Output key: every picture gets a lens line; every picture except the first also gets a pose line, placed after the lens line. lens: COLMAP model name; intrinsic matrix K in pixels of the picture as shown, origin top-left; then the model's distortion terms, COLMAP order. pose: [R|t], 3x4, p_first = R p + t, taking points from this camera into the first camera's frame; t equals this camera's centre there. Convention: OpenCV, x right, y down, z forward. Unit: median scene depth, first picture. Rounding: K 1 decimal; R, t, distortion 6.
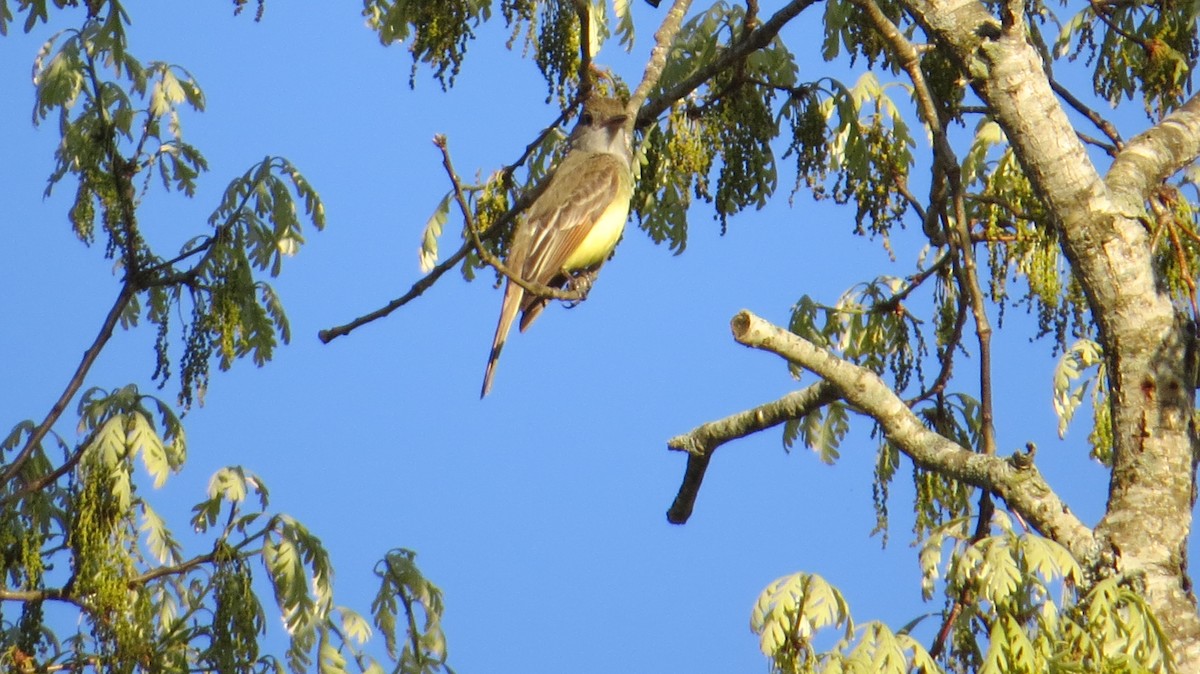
lens RADIAL K [[7904.2, 0, 599.8], [0, 7904.2, 336.0], [0, 0, 1]] dist [-0.067259, 0.000000]
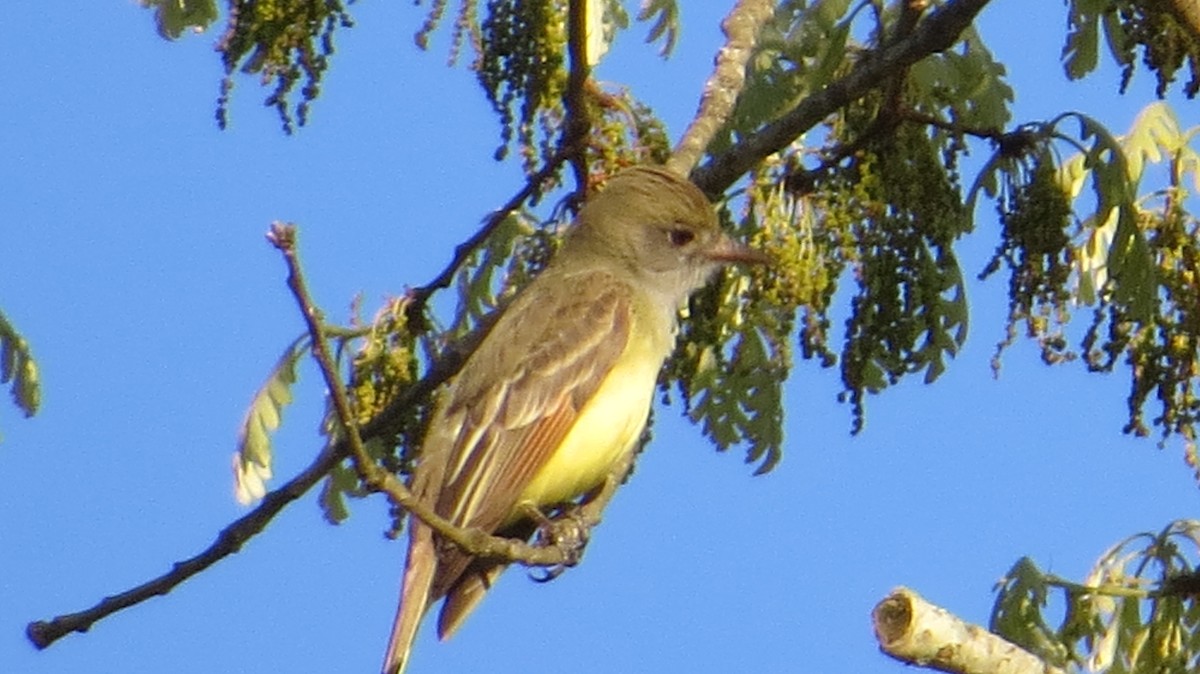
lens RADIAL K [[7904.2, 0, 600.1], [0, 7904.2, 337.2], [0, 0, 1]] dist [-0.067259, 0.000000]
pose [[0.999954, 0.008920, -0.003434, 0.001371], [-0.008987, 0.999755, -0.020239, -0.008700], [0.003253, 0.020269, 0.999789, 0.512028]]
